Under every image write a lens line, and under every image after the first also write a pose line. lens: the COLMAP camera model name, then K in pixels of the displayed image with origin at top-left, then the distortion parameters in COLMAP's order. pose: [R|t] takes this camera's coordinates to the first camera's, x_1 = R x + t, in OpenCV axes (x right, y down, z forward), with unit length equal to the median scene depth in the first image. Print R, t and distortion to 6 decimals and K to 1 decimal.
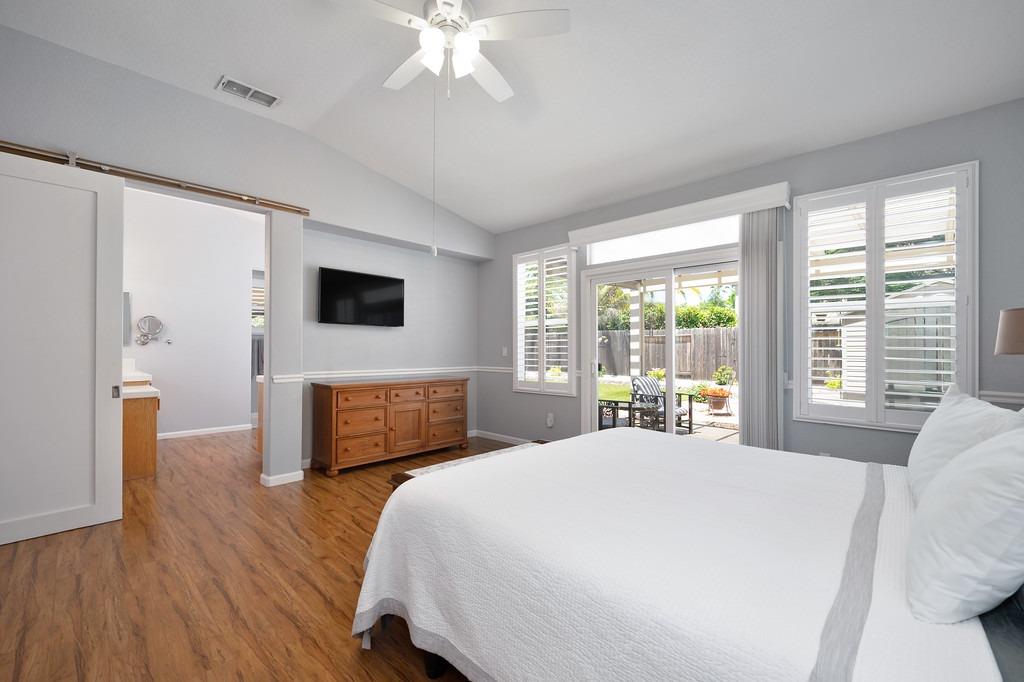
lens RADIAL K [[434.0, 0, 508.3], [0, 434.0, 343.4], [0, 0, 1]] dist [0.011120, 0.000984]
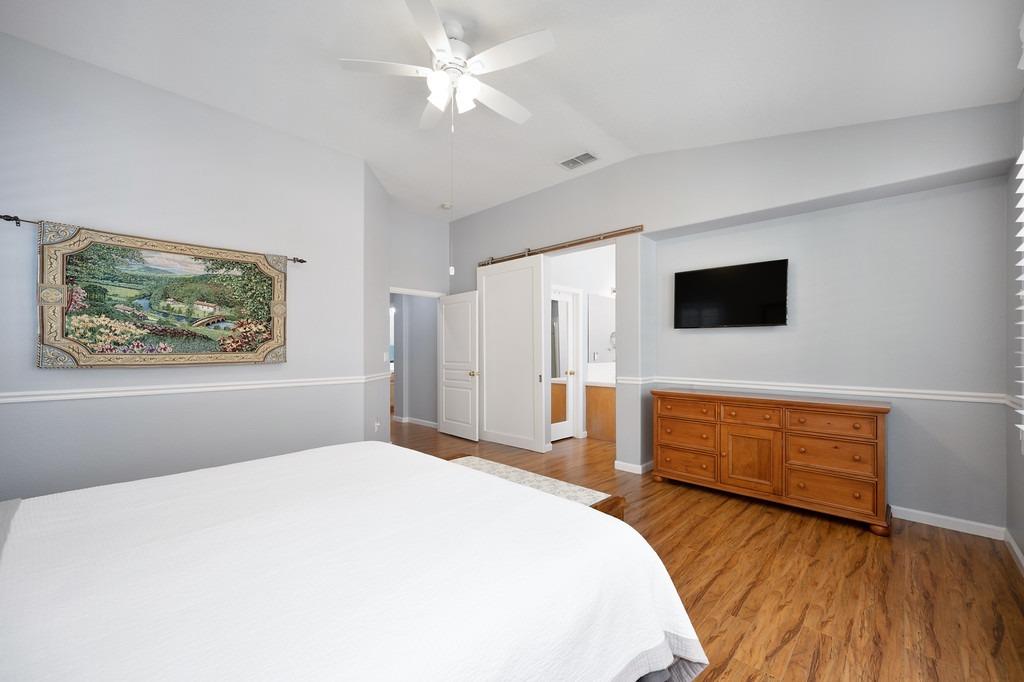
lens RADIAL K [[409.7, 0, 510.0], [0, 409.7, 347.3], [0, 0, 1]] dist [0.002585, -0.000631]
pose [[0.004667, -0.001658, -0.999988, 0.510270], [0.016941, 0.999855, -0.001579, -0.008803], [0.999846, -0.016934, 0.004695, 0.615396]]
